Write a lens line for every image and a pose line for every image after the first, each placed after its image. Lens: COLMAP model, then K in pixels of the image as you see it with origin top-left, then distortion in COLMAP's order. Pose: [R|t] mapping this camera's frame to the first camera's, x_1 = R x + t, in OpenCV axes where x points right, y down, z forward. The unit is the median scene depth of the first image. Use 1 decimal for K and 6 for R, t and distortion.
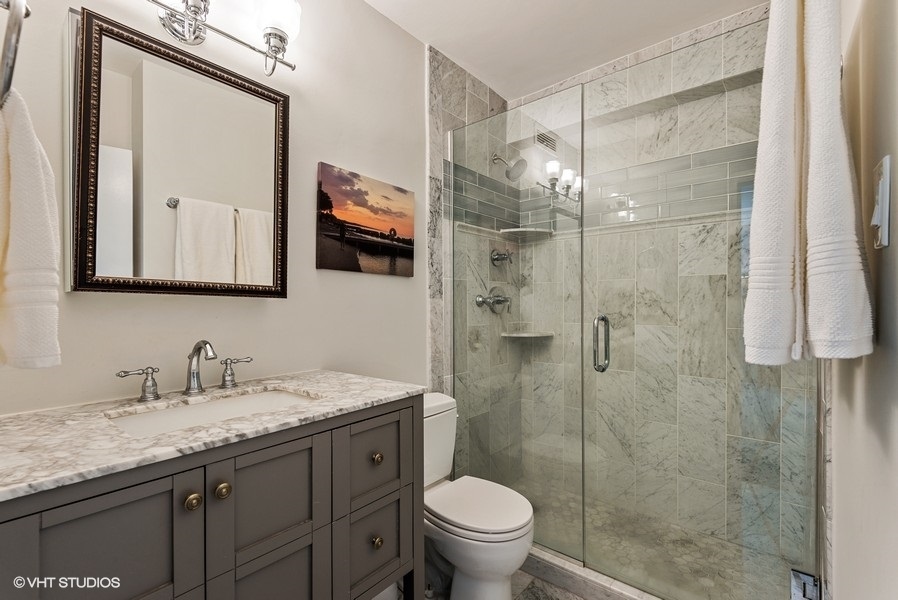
lens RADIAL K [[410.0, 0, 448.4], [0, 410.0, 302.0], [0, 0, 1]] dist [0.009751, -0.002678]
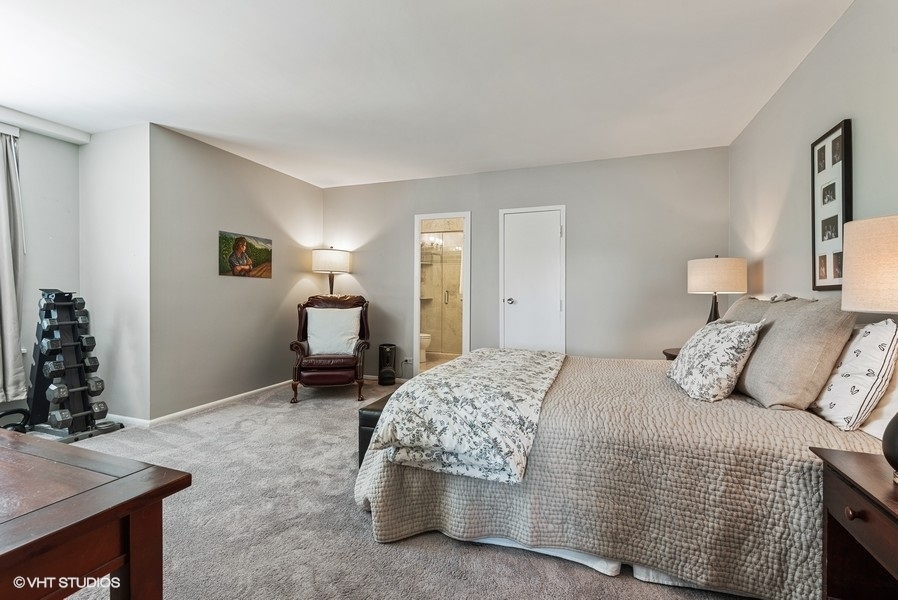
lens RADIAL K [[410.0, 0, 450.1], [0, 410.0, 296.0], [0, 0, 1]] dist [0.009751, -0.002678]
pose [[0.948029, 0.000756, 0.318182, -0.583048], [-0.004400, 0.999933, 0.010734, 0.028725], [-0.318153, -0.011576, 0.947969, -1.904311]]
